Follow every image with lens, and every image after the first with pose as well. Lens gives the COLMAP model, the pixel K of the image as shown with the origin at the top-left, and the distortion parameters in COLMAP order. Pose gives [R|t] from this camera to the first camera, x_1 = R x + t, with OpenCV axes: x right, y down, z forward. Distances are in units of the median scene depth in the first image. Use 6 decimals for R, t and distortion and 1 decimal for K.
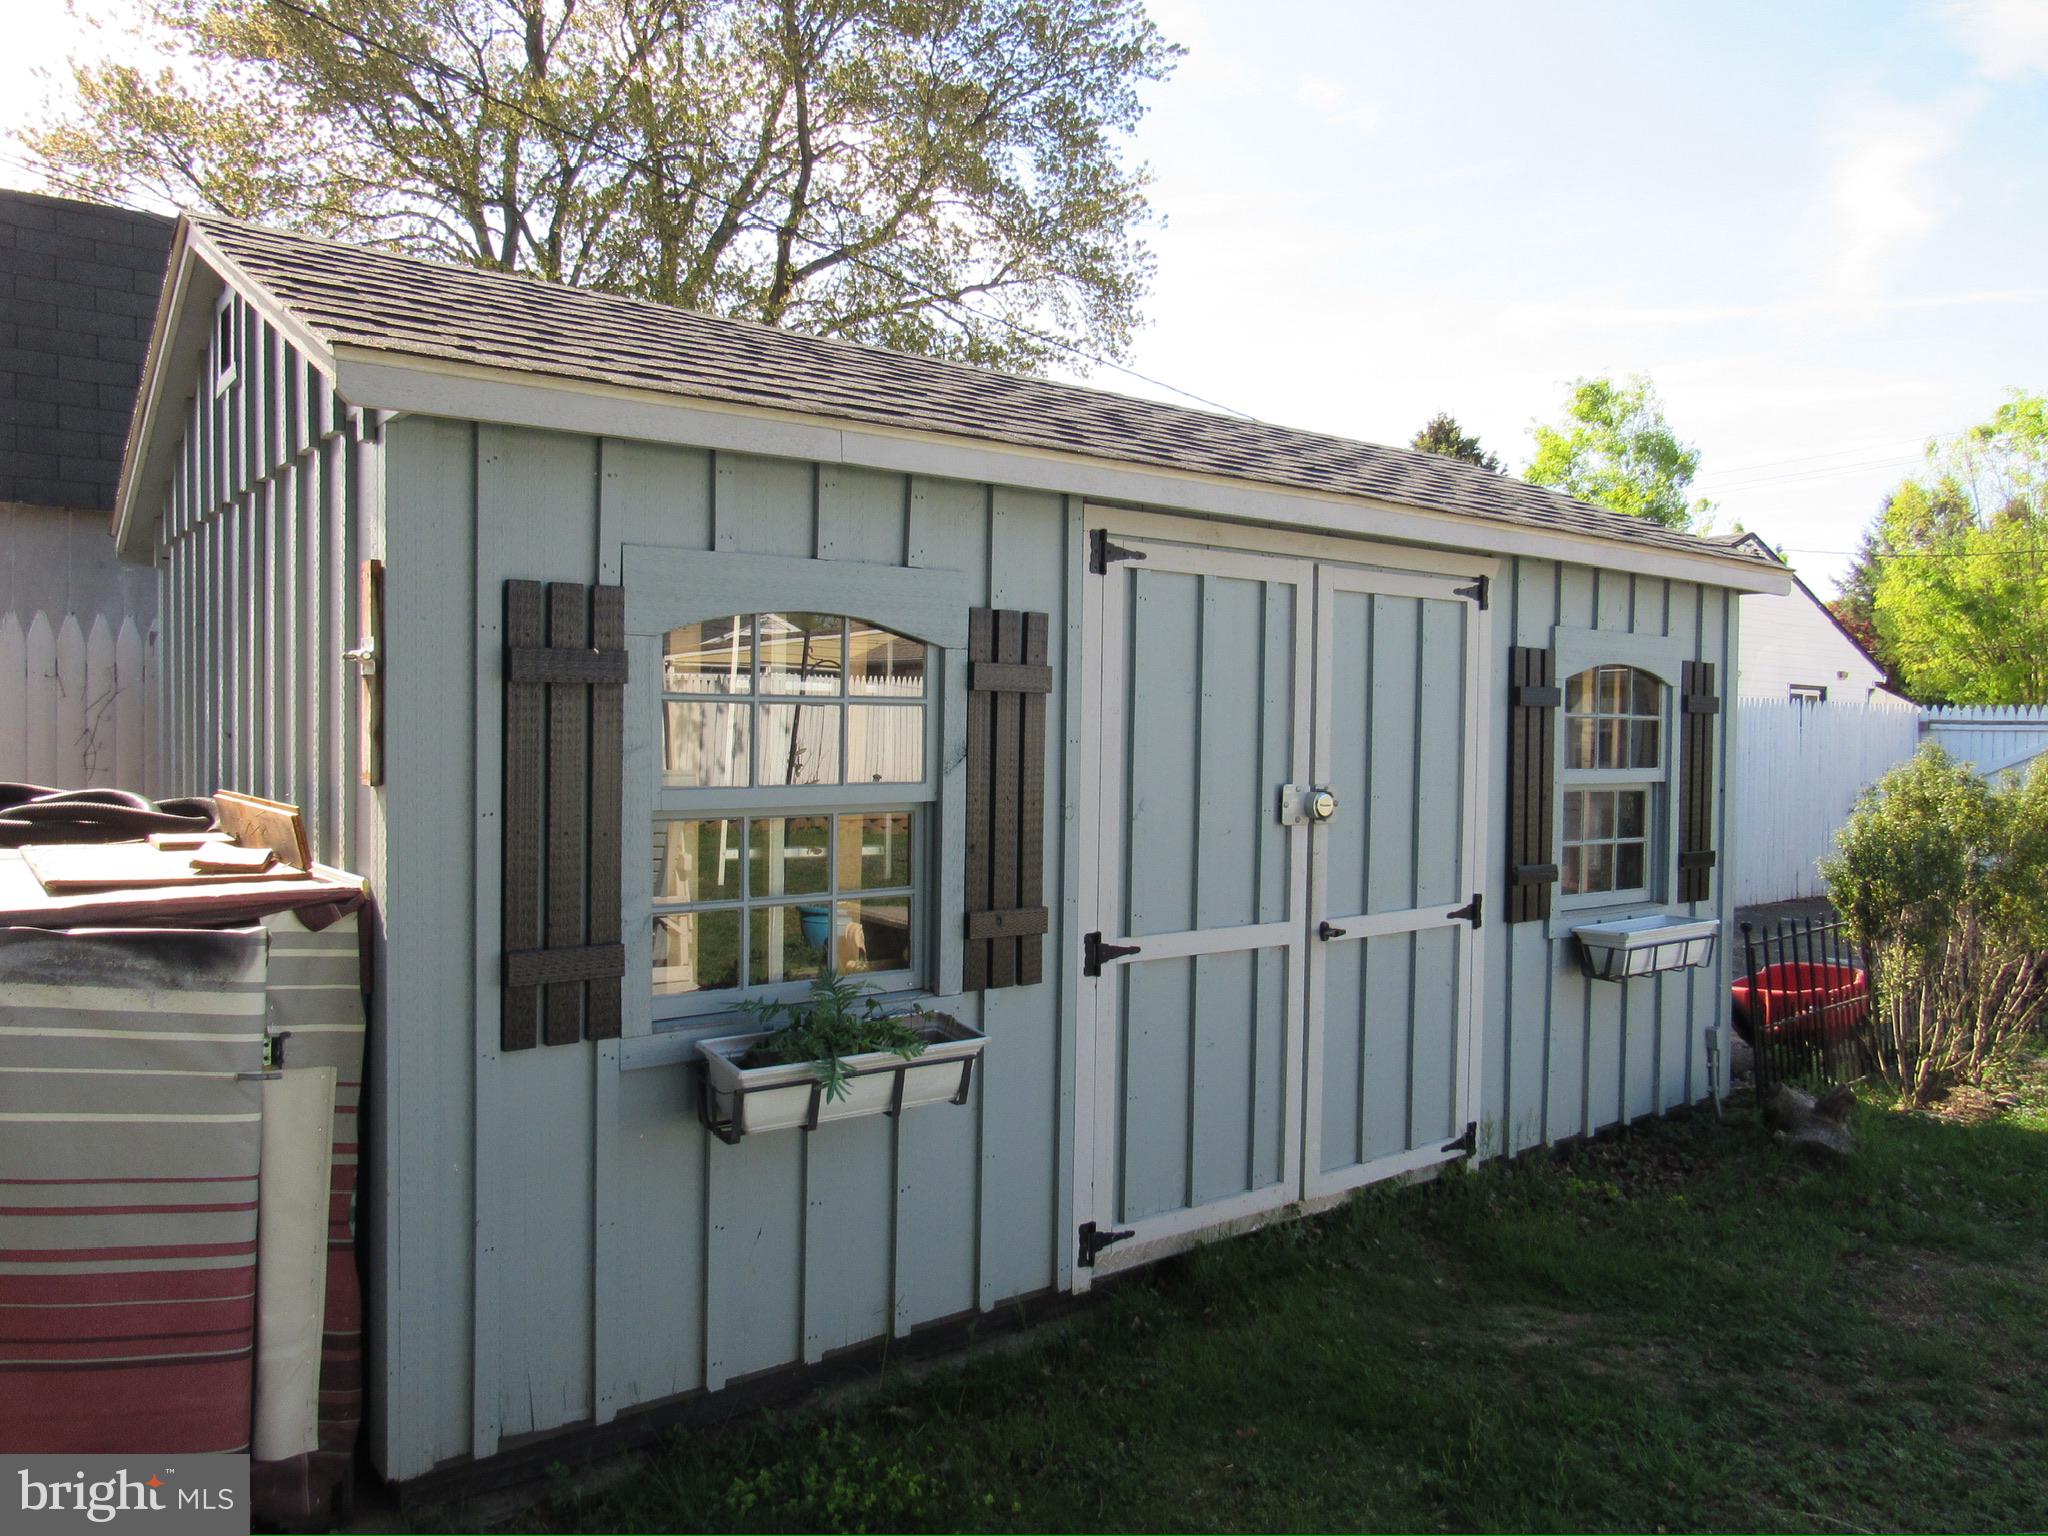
lens RADIAL K [[1472.3, 0, 1027.1], [0, 1472.3, 766.1], [0, 0, 1]] dist [-0.027742, 0.010484]
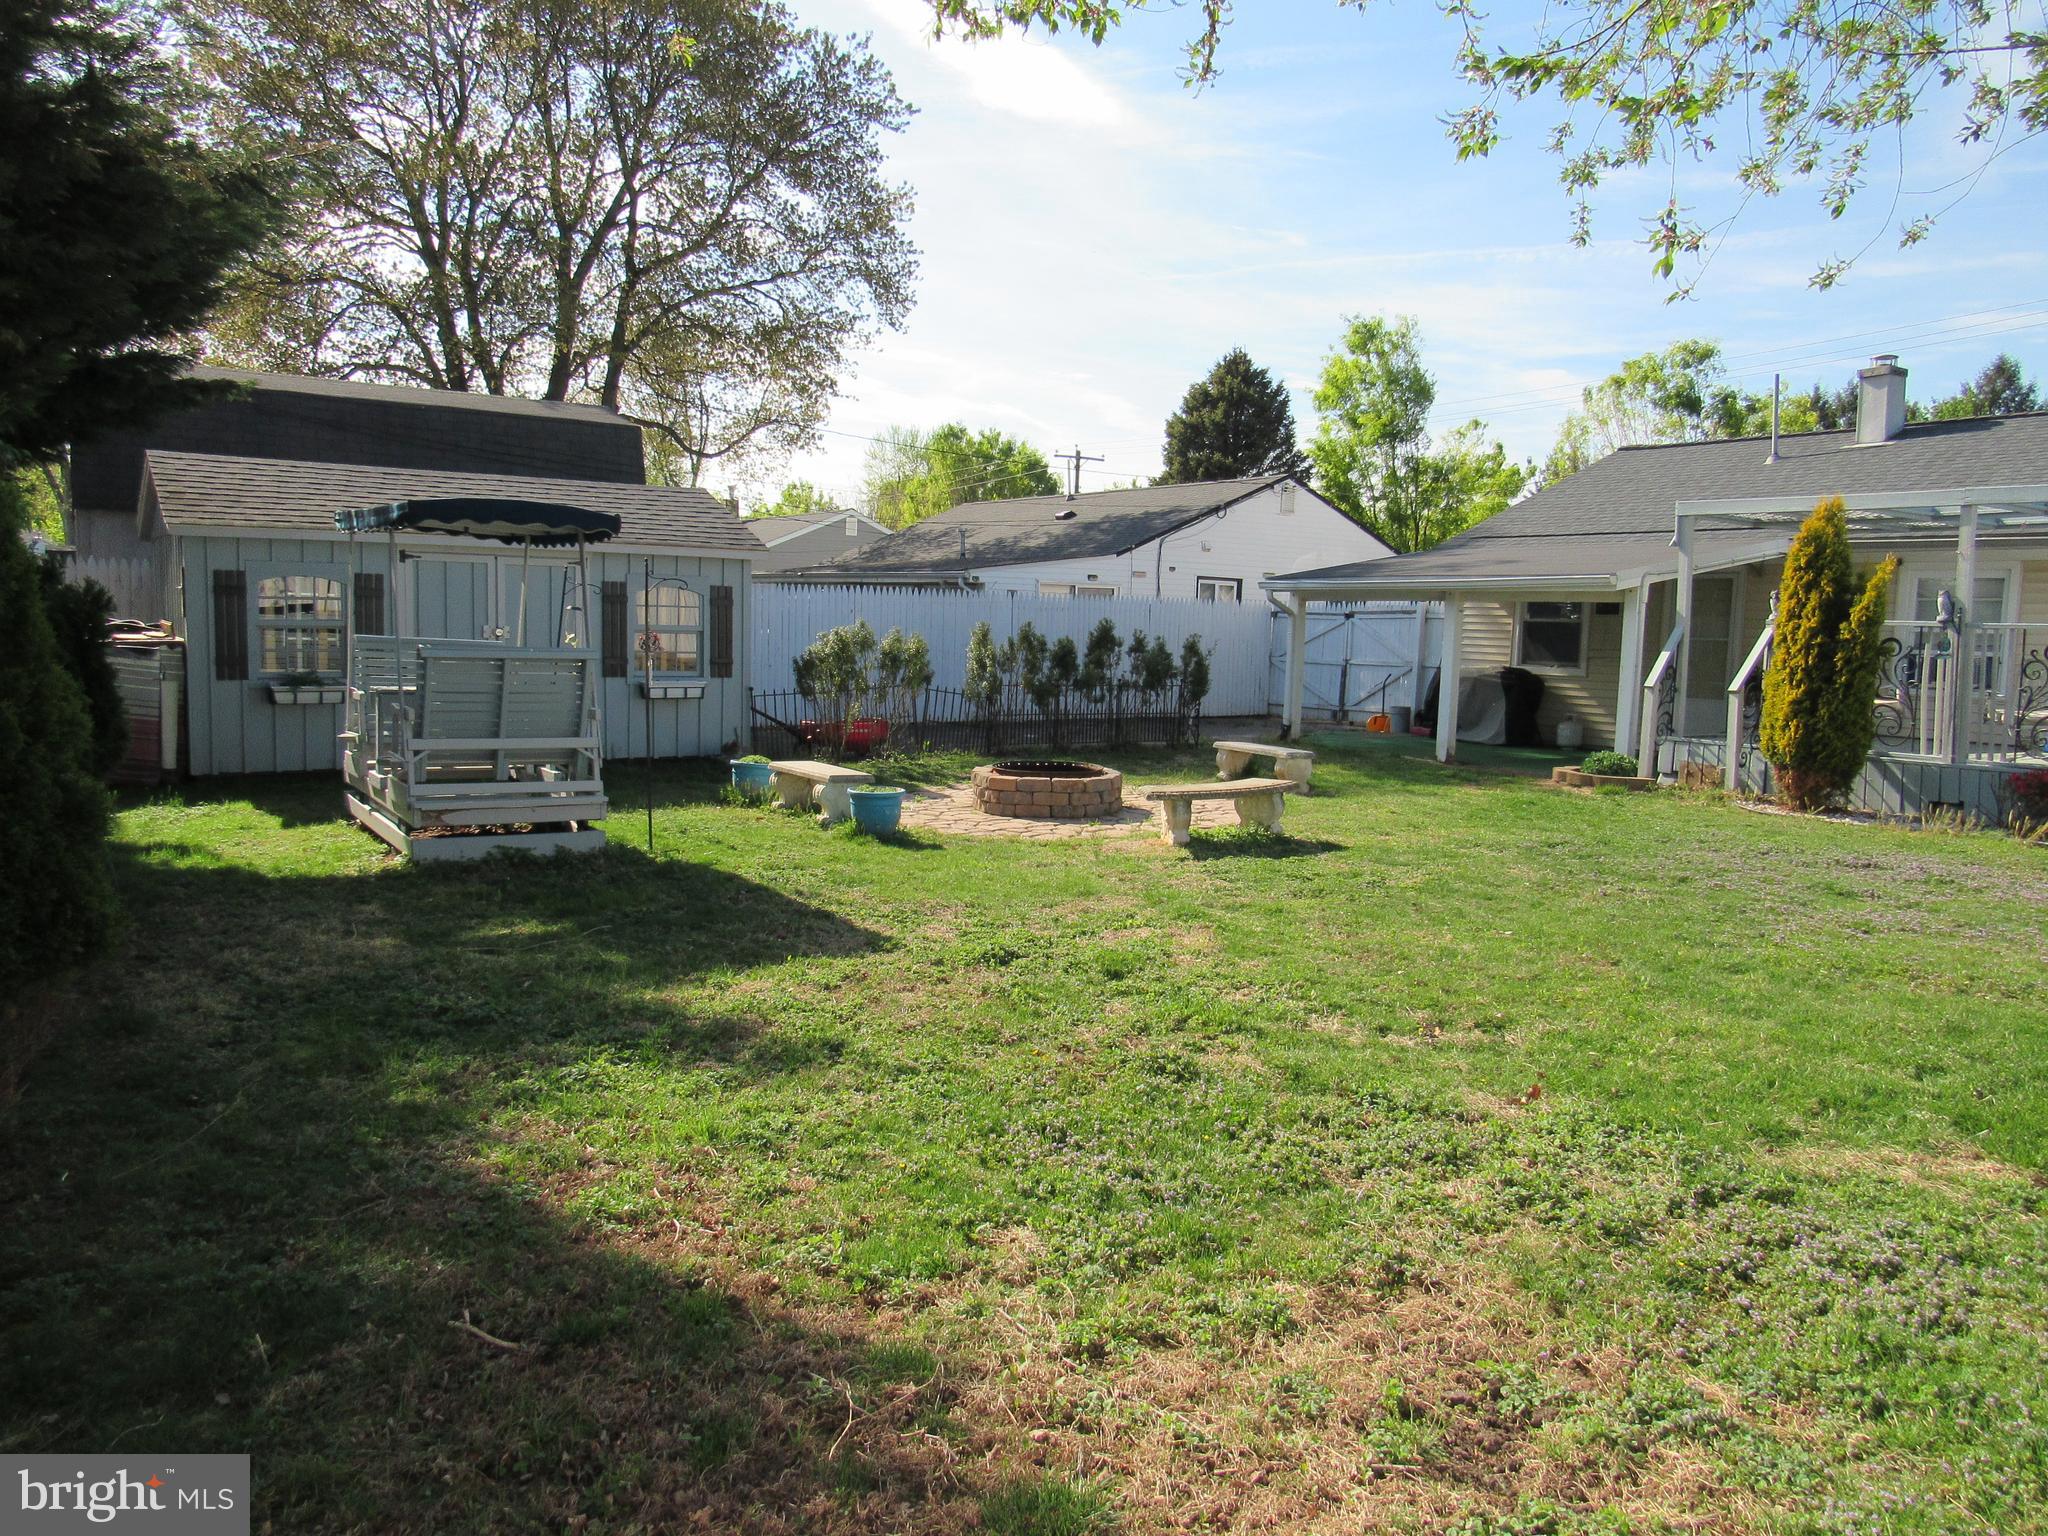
lens RADIAL K [[1472.3, 0, 1030.4], [0, 1472.3, 777.3], [0, 0, 1]] dist [-0.027742, 0.010484]
pose [[0.998188, 0.028742, -0.052860, 0.306543], [-0.023485, 0.994957, 0.097515, 0.000643], [0.055396, -0.096097, 0.993829, -0.428062]]
